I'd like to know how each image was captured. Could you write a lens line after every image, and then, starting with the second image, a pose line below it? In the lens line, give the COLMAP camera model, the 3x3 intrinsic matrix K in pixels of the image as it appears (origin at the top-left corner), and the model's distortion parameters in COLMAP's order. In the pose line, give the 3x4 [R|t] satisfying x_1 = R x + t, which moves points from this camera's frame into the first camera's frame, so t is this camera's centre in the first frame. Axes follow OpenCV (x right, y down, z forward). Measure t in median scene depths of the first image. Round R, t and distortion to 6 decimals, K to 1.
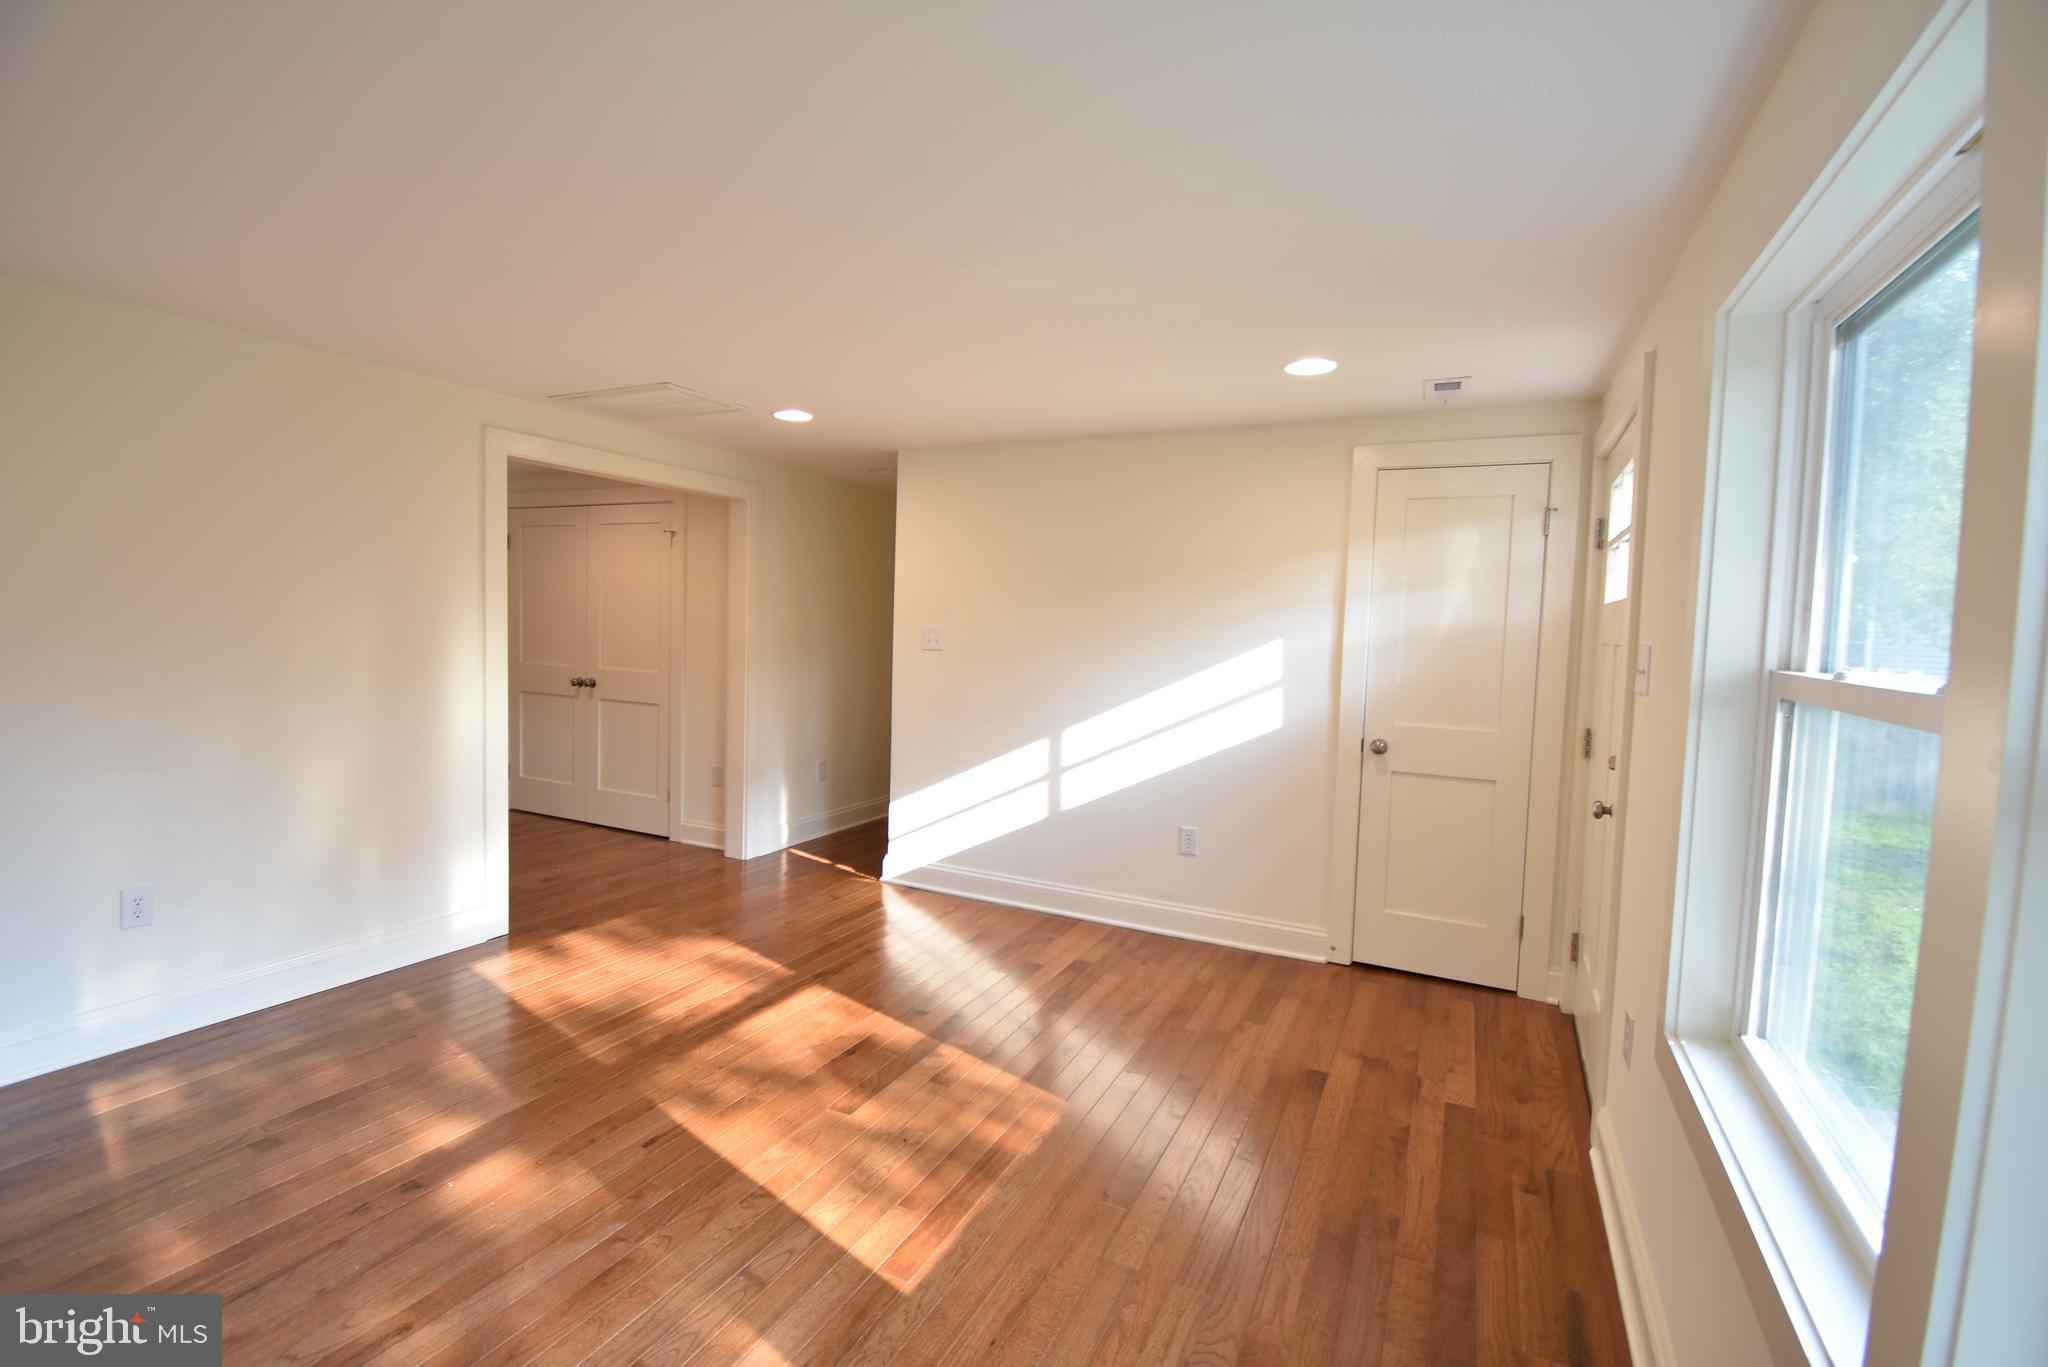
lens RADIAL K [[900.8, 0, 1014.3], [0, 900.8, 678.8], [0, 0, 1]] dist [0.019984, -0.002917]
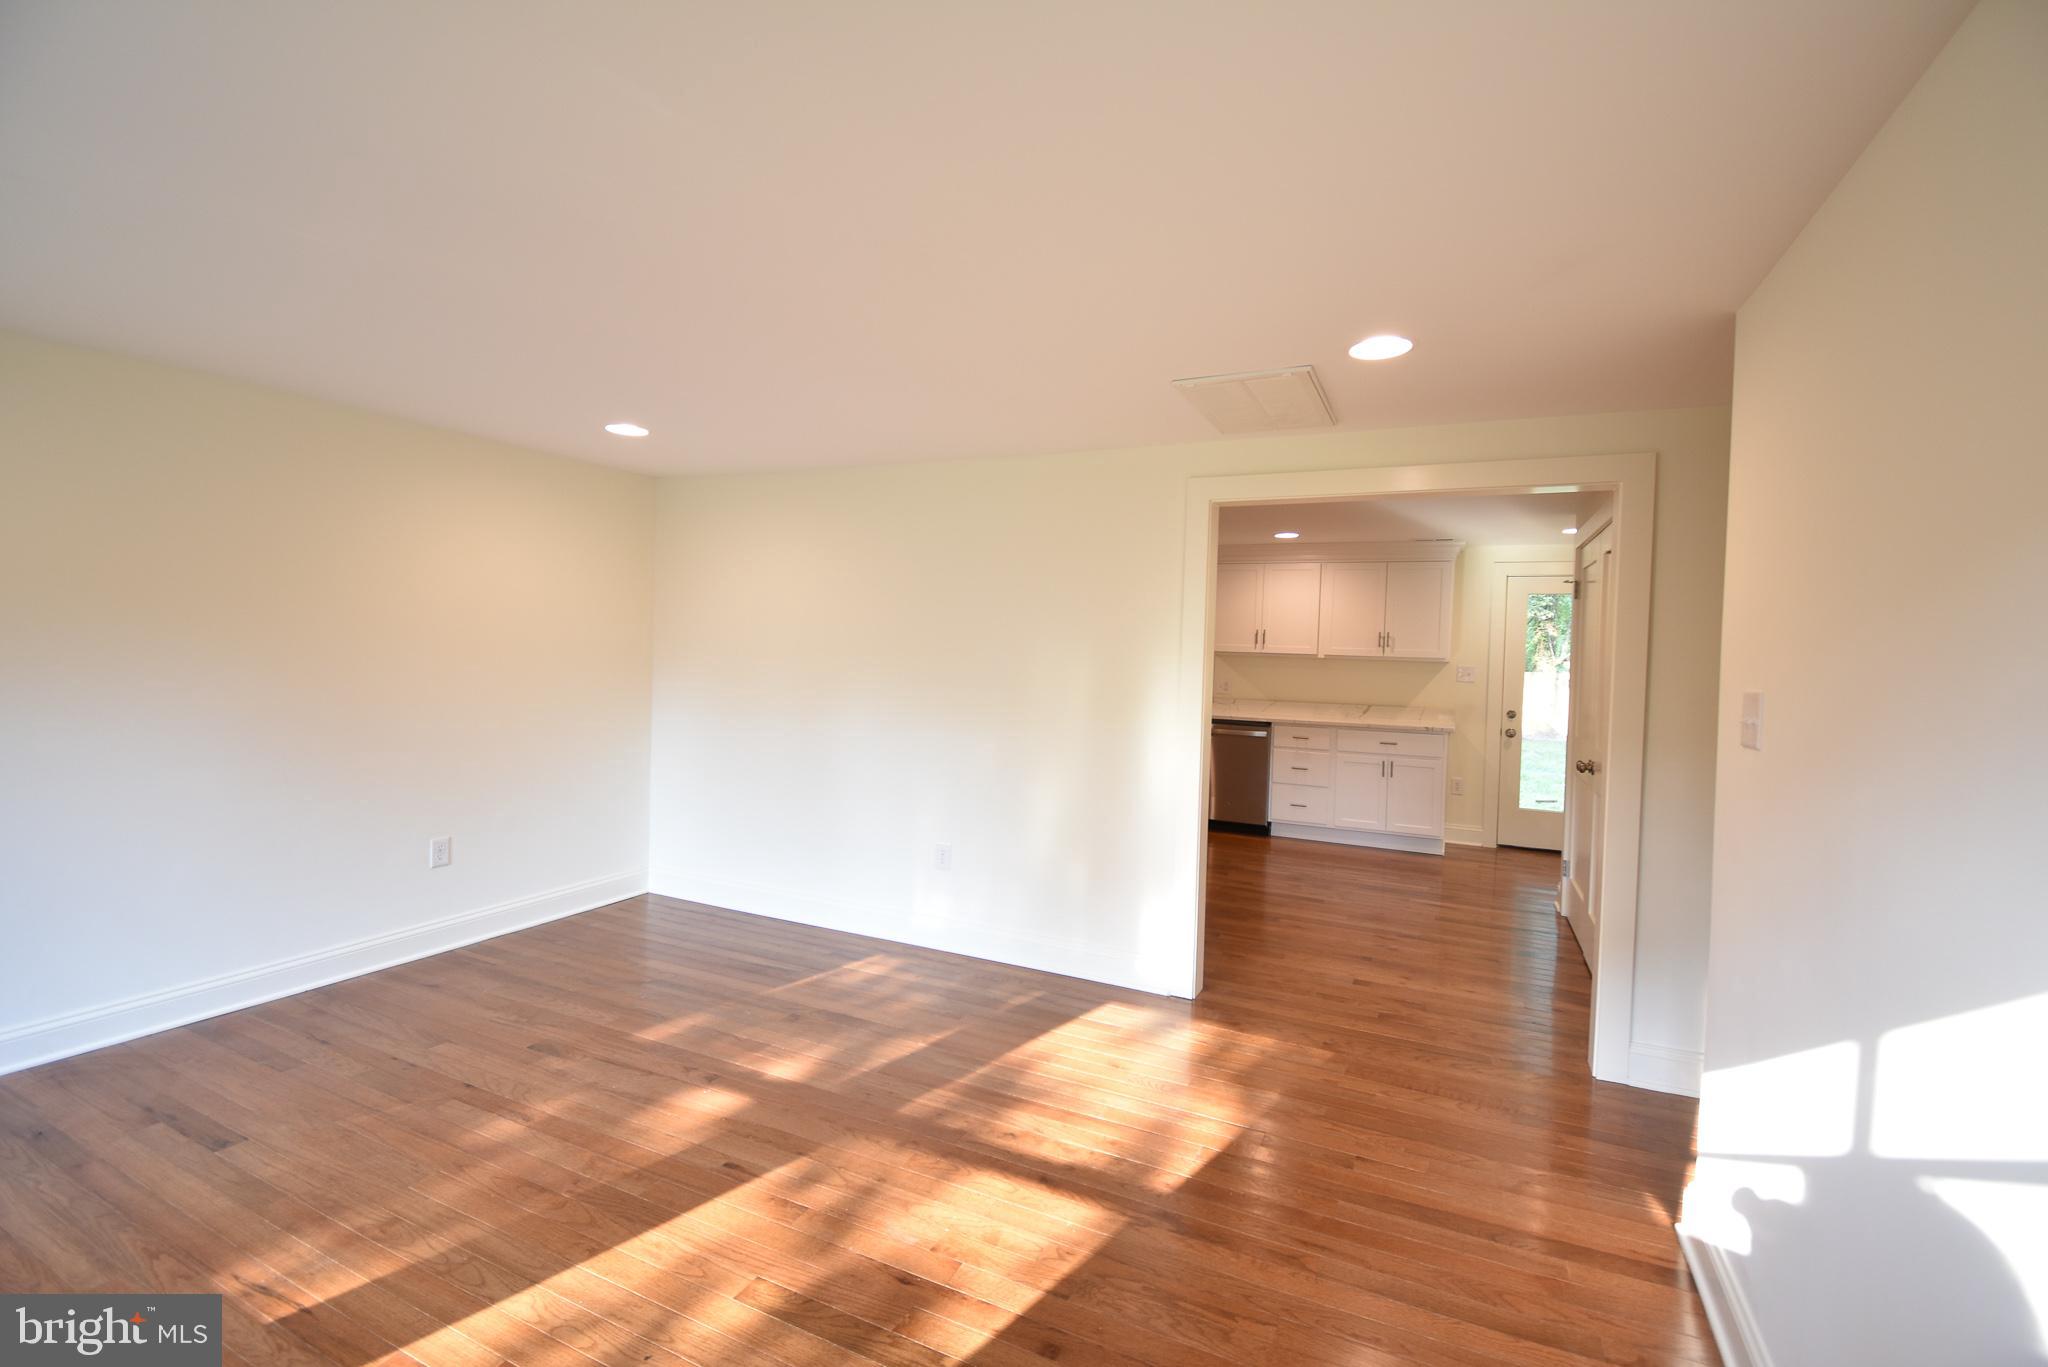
lens RADIAL K [[900.8, 0, 1028.3], [0, 900.8, 687.6], [0, 0, 1]] dist [0.019984, -0.002917]
pose [[0.017514, 0.014389, -0.999743, 0.543621], [-0.079149, 0.996779, 0.012960, -0.064713], [0.996709, 0.078902, 0.018596, 1.091116]]
